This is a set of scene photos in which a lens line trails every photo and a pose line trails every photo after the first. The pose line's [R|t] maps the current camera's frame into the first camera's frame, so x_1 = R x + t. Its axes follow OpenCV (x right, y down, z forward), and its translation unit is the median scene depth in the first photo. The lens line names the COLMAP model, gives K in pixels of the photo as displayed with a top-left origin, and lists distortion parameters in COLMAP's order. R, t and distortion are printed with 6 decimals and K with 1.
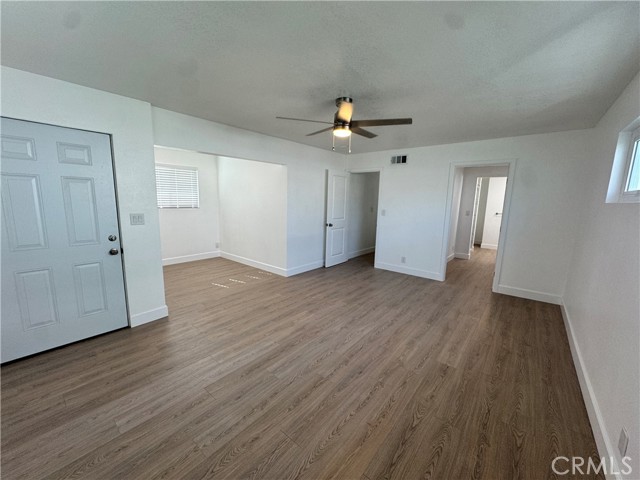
lens RADIAL K [[257.5, 0, 320.0], [0, 257.5, 240.0], [0, 0, 1]] dist [-0.001808, -0.000463]
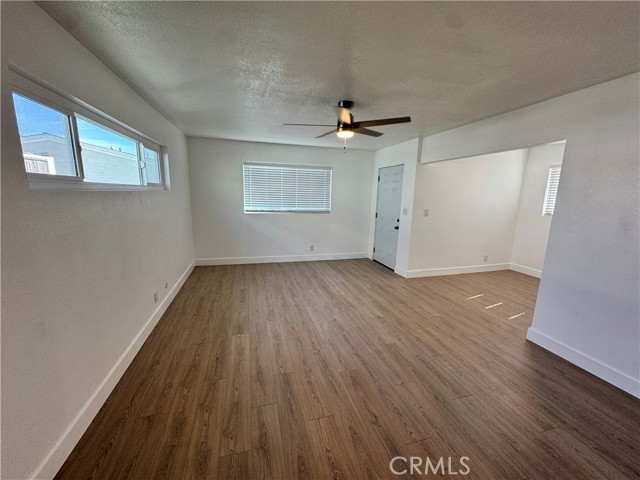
lens RADIAL K [[257.5, 0, 320.0], [0, 257.5, 240.0], [0, 0, 1]] dist [-0.001808, -0.000463]
pose [[-0.572888, 0.114000, -0.811667, 0.943155], [-0.162162, 0.954941, 0.248580, -0.220706], [0.803432, 0.274029, -0.528588, 1.424397]]
